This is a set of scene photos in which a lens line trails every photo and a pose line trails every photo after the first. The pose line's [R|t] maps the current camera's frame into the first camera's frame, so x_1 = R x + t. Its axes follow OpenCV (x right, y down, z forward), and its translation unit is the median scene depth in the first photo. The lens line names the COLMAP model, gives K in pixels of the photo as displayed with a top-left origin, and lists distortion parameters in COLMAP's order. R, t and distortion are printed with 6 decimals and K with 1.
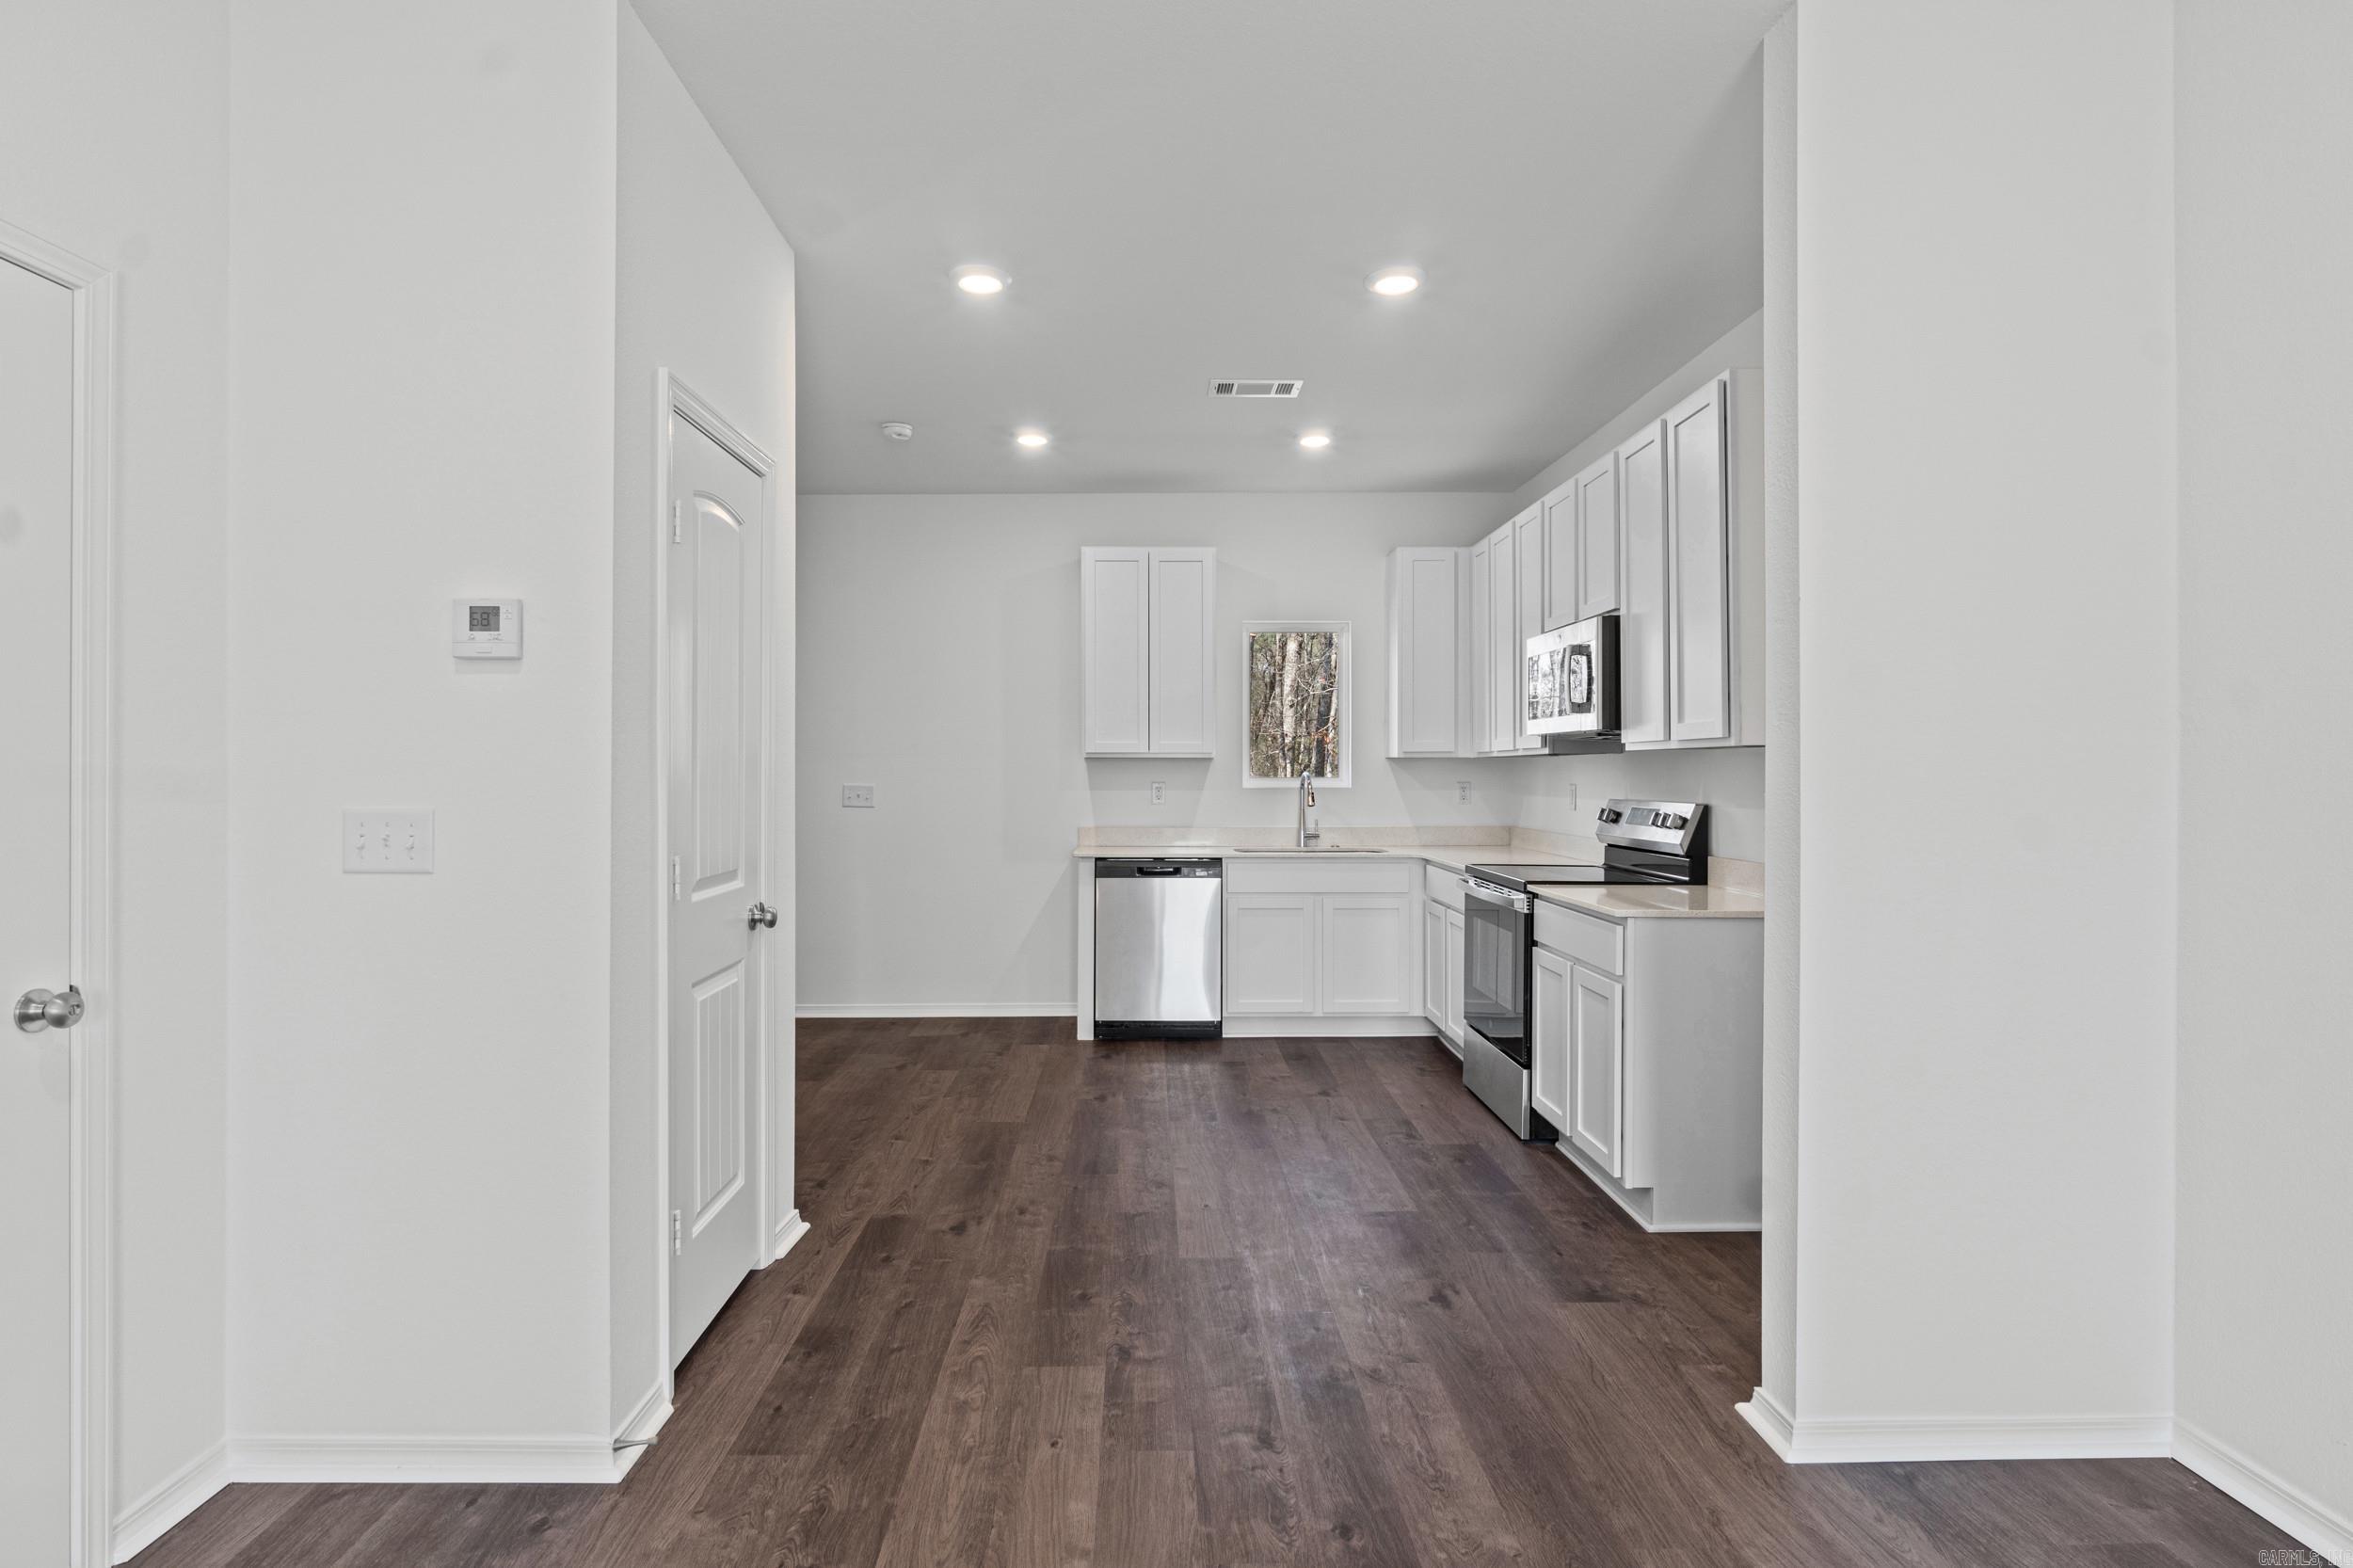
lens RADIAL K [[1193.9, 0, 1157.0], [0, 1193.9, 778.2], [0, 0, 1]] dist [-0.010198, 0.007245]
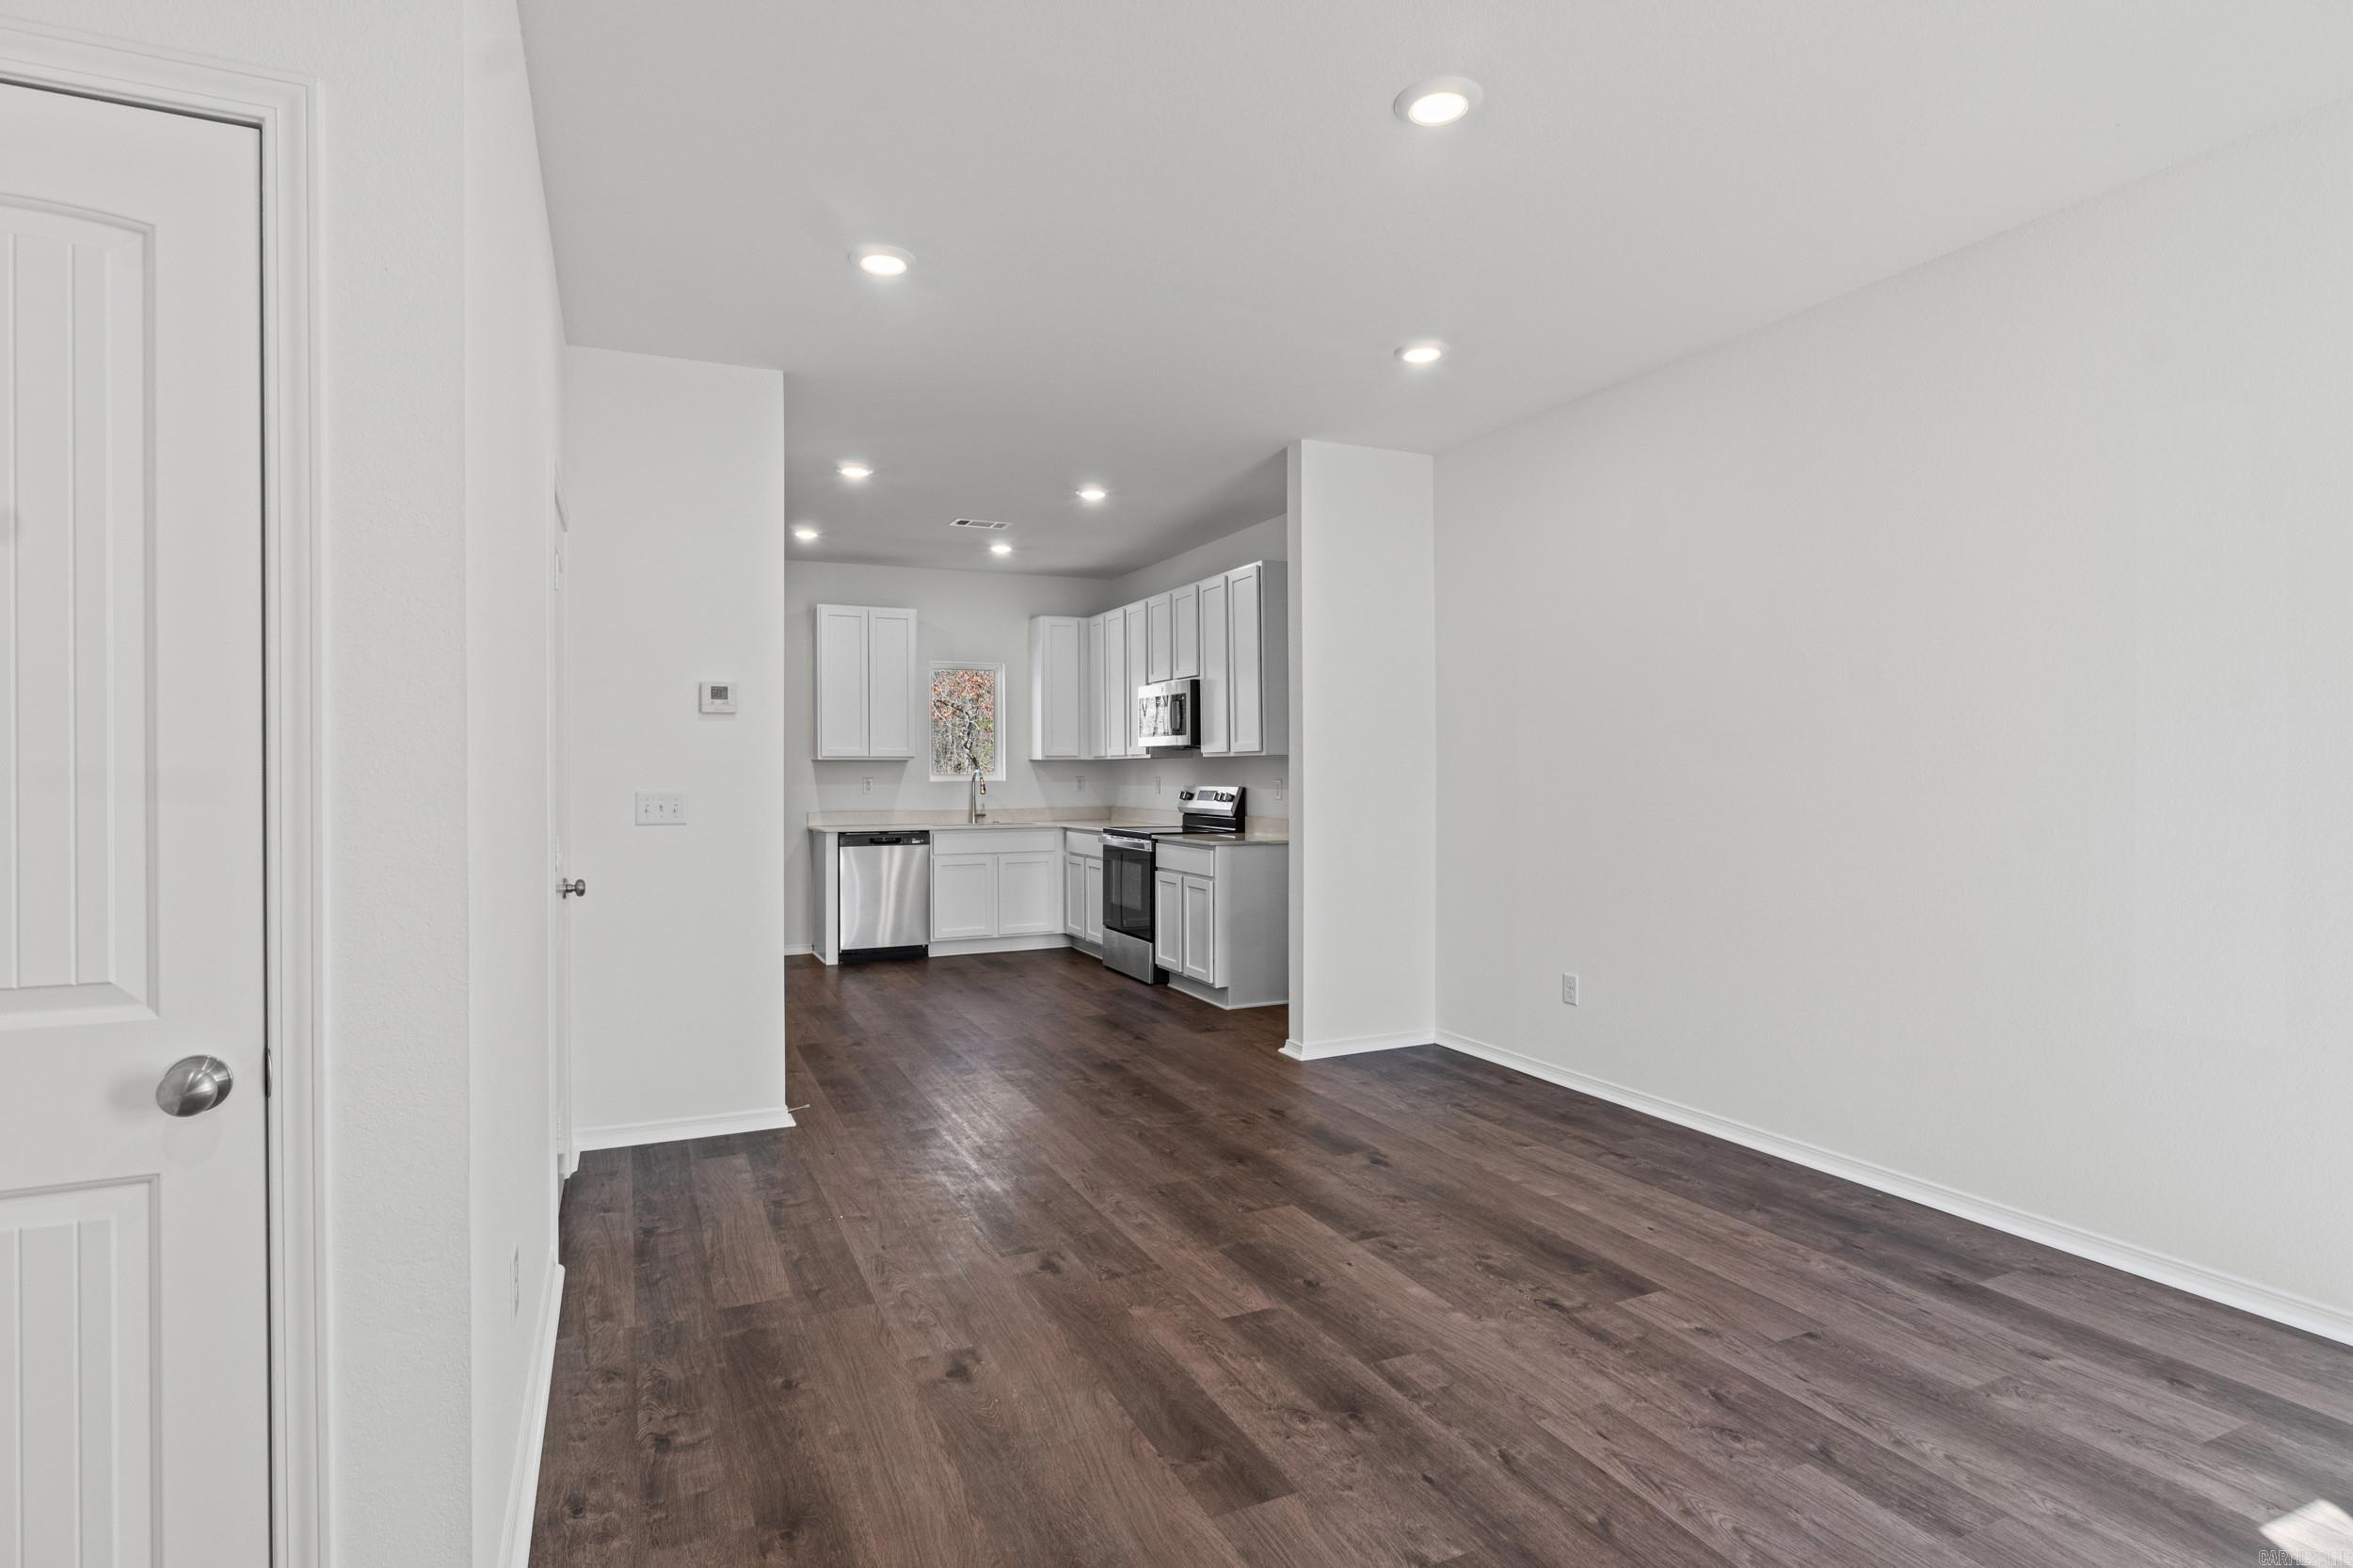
lens RADIAL K [[1193.9, 0, 1158.2], [0, 1193.9, 783.6], [0, 0, 1]] dist [-0.010198, 0.007245]
pose [[0.915437, -0.008004, 0.402381, -0.319928], [0.005311, 0.999955, 0.007808, 0.001545], [-0.402425, -0.005011, 0.915439, -0.496205]]
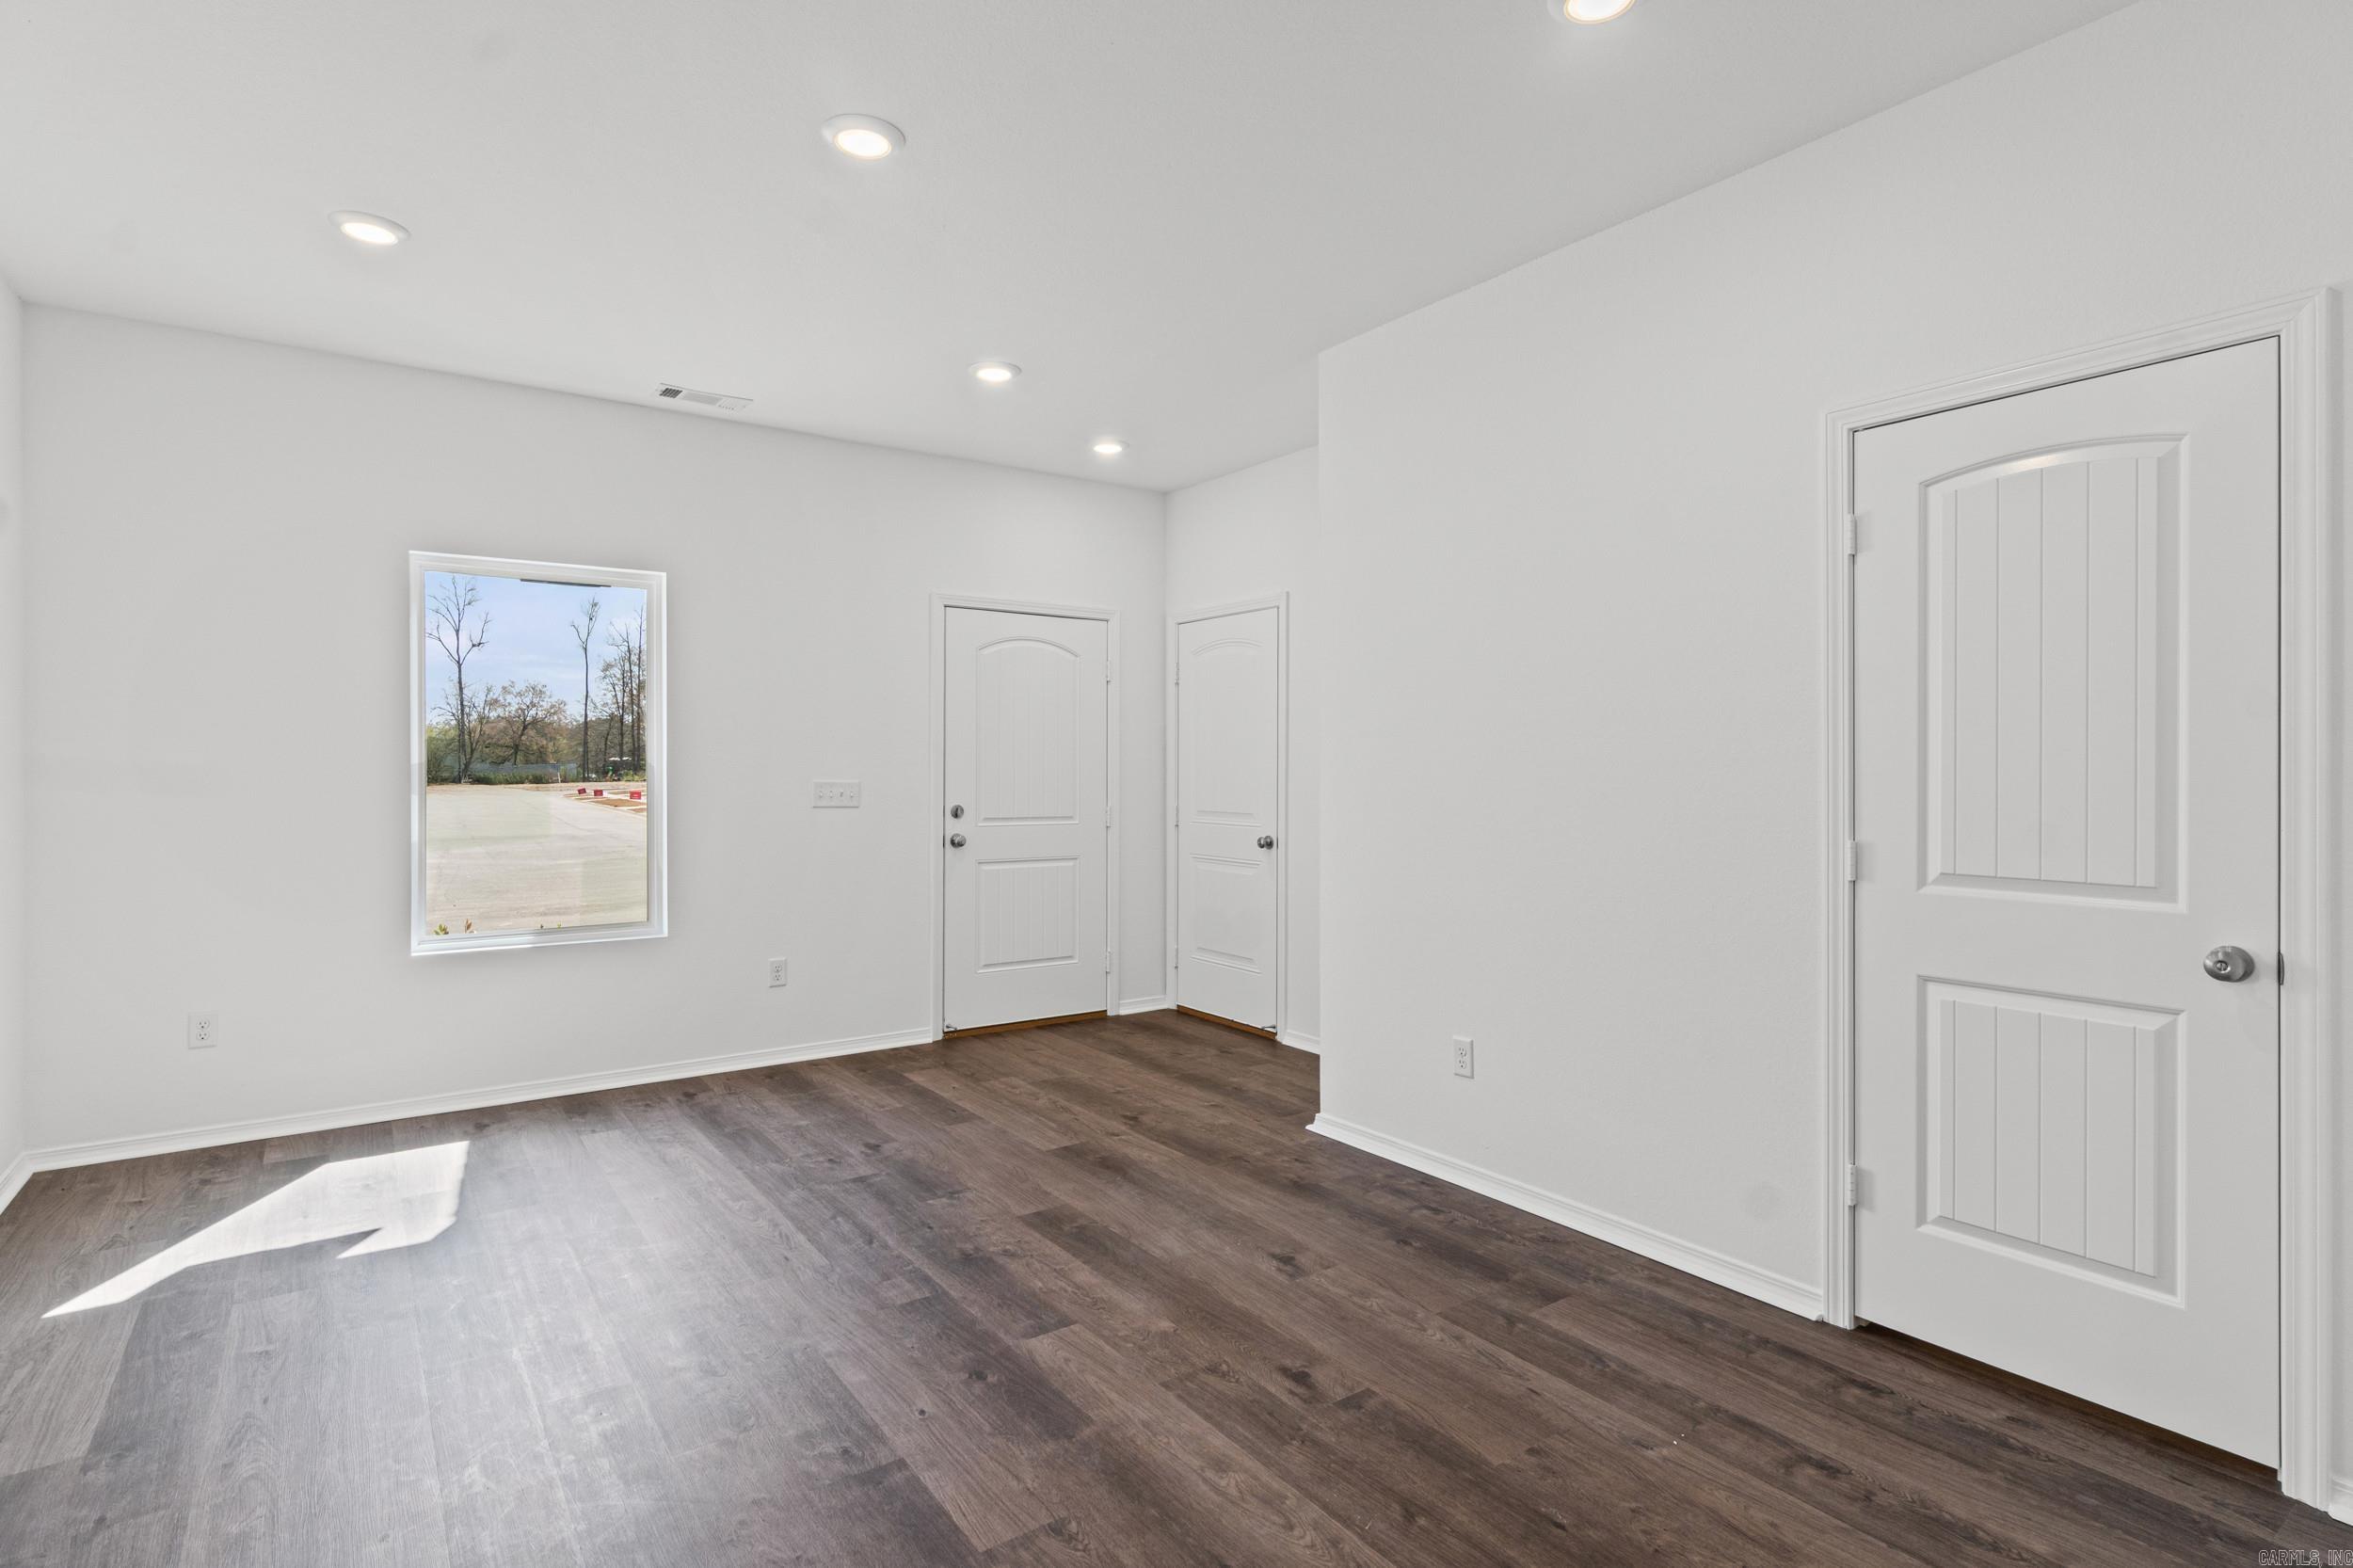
lens RADIAL K [[1137.5, 0, 1167.7], [0, 1137.5, 780.0], [0, 0, 1]] dist [0.006907, 0.000740]
pose [[-0.819240, 0.004003, -0.573437, 0.228372], [-0.001827, 0.999952, 0.009590, 0.000510], [0.573448, 0.008904, -0.819194, 0.512406]]
